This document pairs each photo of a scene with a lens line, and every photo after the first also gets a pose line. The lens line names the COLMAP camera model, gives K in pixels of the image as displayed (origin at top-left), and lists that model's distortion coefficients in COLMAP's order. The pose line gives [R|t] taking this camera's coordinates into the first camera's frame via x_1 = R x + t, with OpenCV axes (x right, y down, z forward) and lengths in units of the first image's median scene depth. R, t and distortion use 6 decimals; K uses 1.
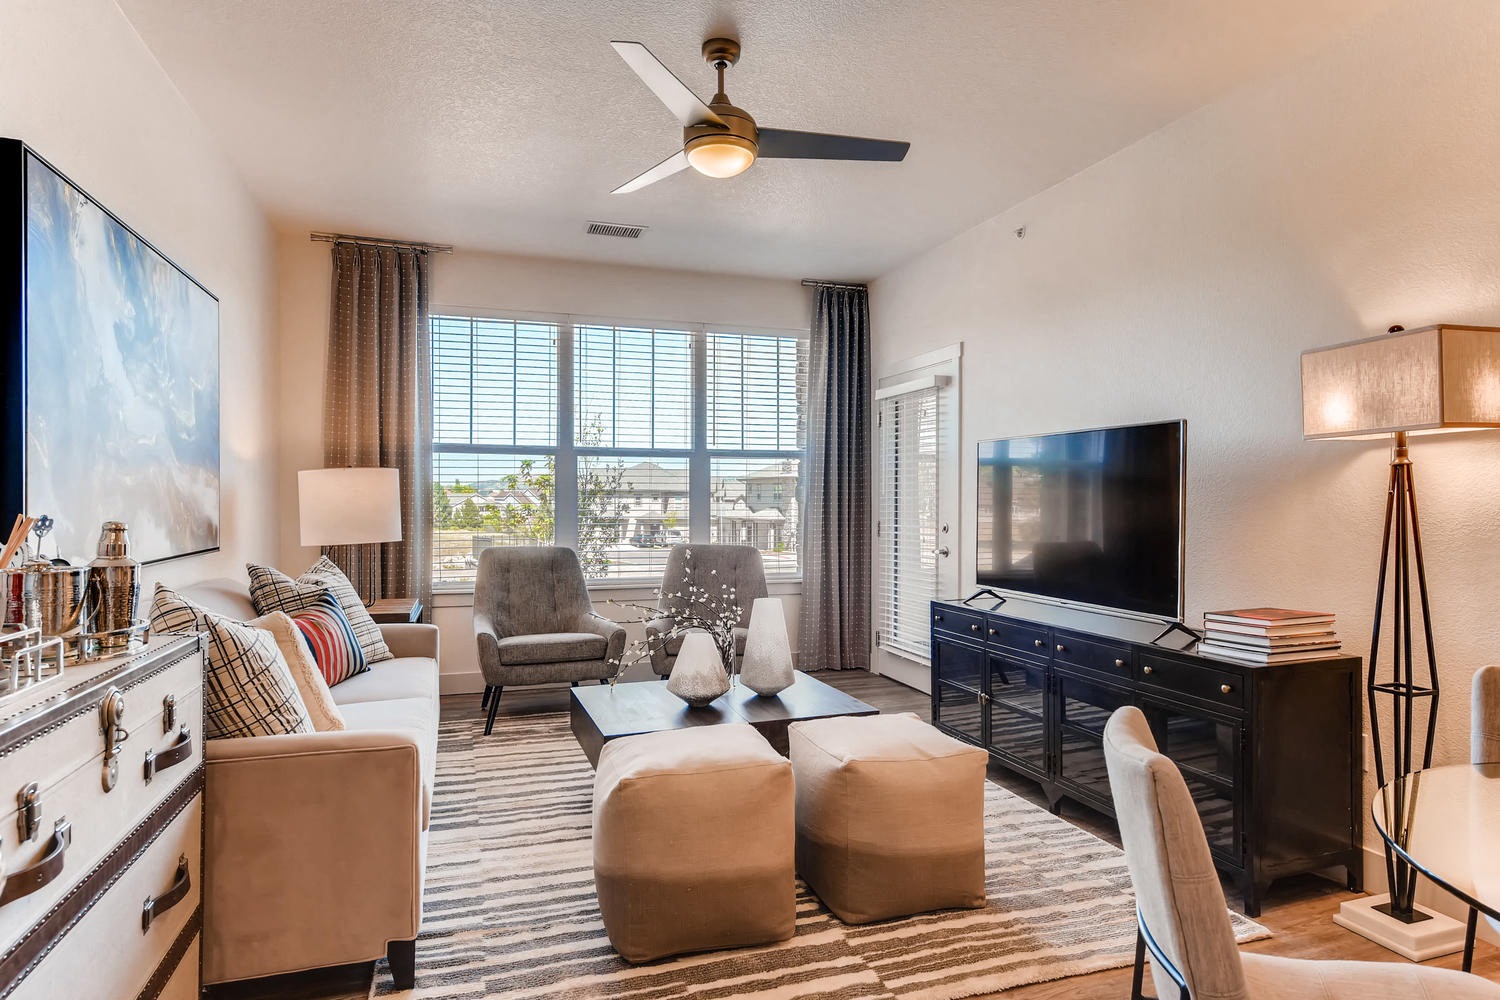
lens RADIAL K [[839.8, 0, 747.9], [0, 839.8, 502.5], [0, 0, 1]] dist [0.012723, -0.000154]
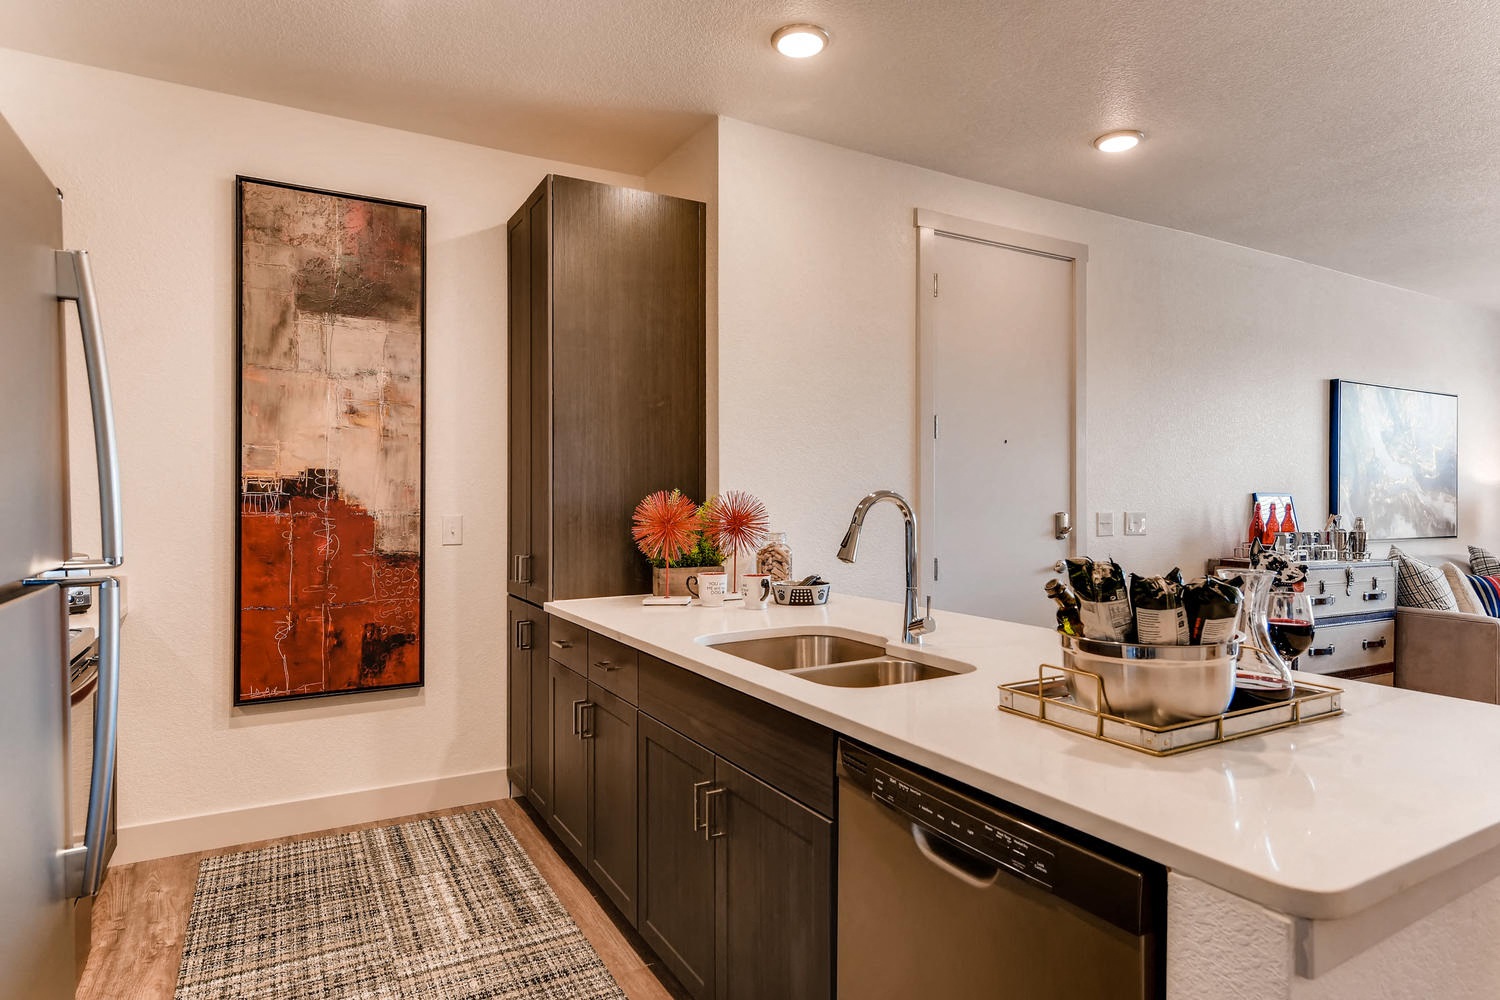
lens RADIAL K [[839.8, 0, 748.3], [0, 839.8, 492.3], [0, 0, 1]] dist [0.012723, -0.000154]
pose [[0.187683, -0.009286, -0.982186, 0.432477], [-0.009598, 0.999890, -0.011287, -0.002428], [0.982183, 0.011546, 0.187573, -0.407622]]
